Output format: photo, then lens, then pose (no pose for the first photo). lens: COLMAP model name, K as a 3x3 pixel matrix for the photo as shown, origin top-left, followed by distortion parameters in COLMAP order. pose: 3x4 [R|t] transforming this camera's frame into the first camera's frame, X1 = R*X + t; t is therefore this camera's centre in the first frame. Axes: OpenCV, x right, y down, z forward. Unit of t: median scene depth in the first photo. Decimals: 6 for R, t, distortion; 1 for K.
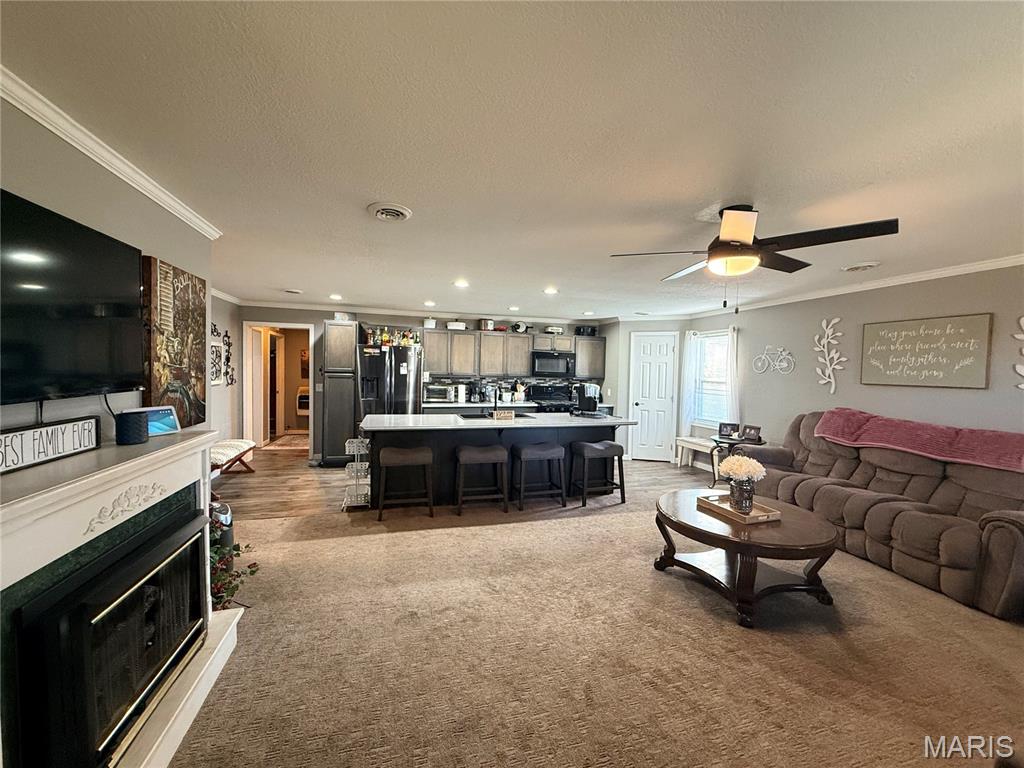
lens RADIAL K [[406.7, 0, 511.3], [0, 406.7, 384.8], [0, 0, 1]] dist [0.000144, 0.000166]
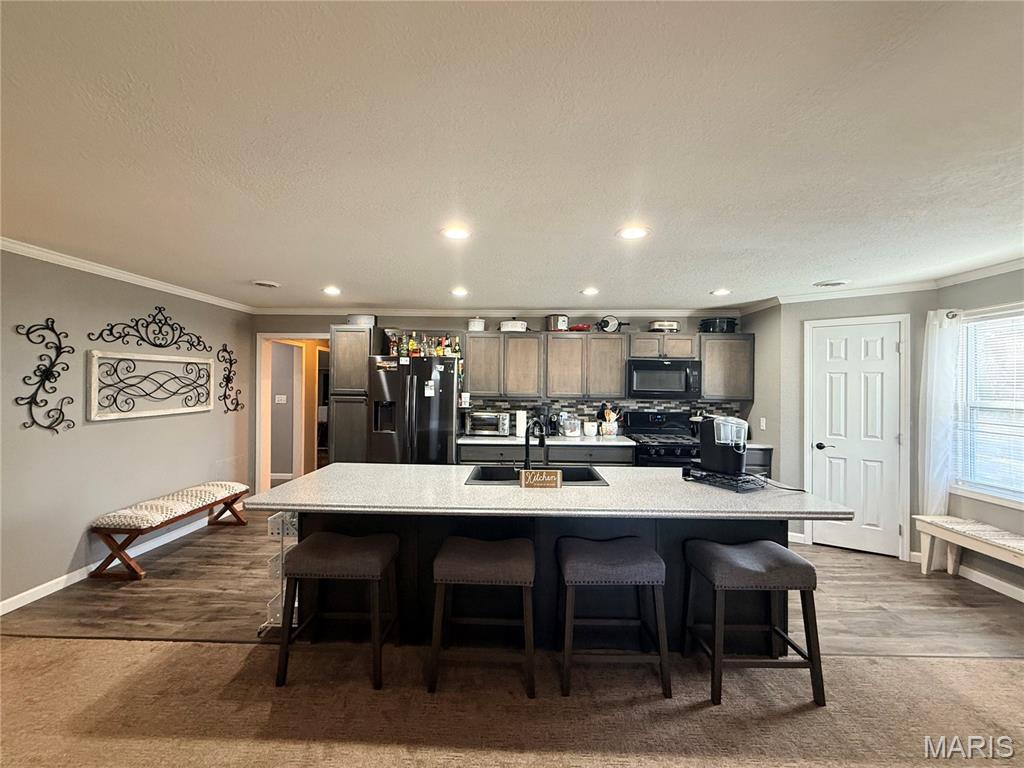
lens RADIAL K [[406.7, 0, 510.0], [0, 406.7, 383.0], [0, 0, 1]] dist [0.000144, 0.000166]
pose [[0.953909, -0.013949, -0.299772, 0.071322], [0.000336, 0.998968, -0.045415, -0.016223], [0.300096, 0.043221, 0.952929, 0.346154]]
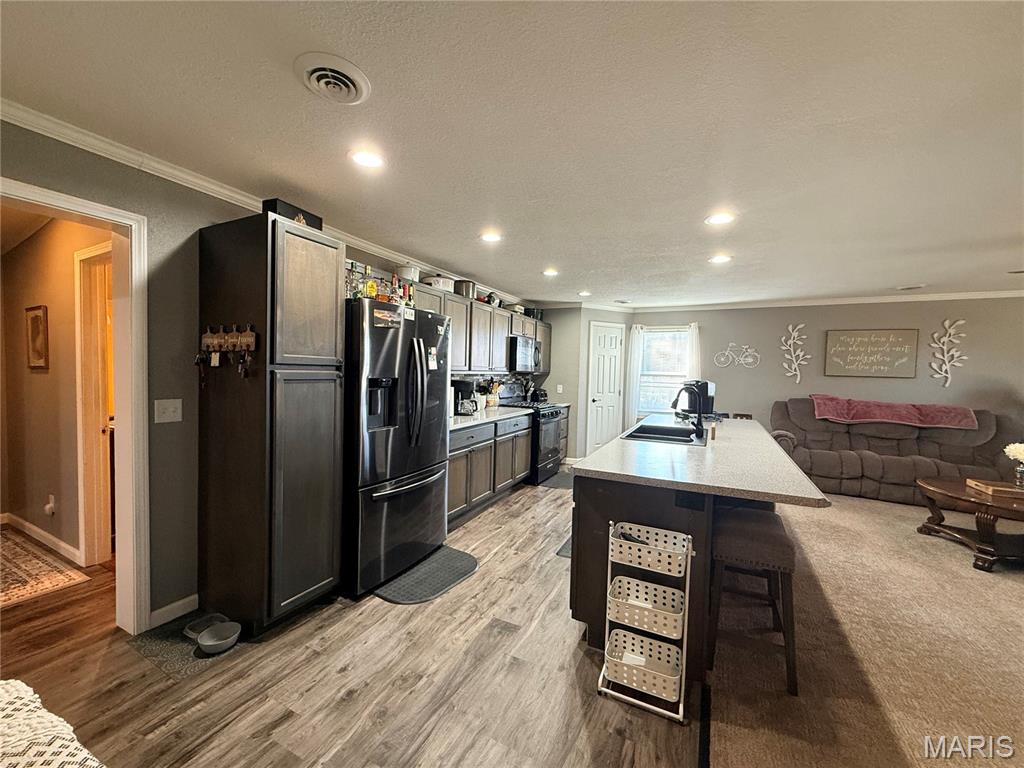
lens RADIAL K [[406.7, 0, 514.2], [0, 406.7, 383.6], [0, 0, 1]] dist [0.000144, 0.000166]
pose [[0.673305, -0.032292, 0.738659, -0.516198], [0.018586, 0.999469, 0.026752, -0.019660], [-0.739131, -0.004283, 0.673548, 0.554213]]
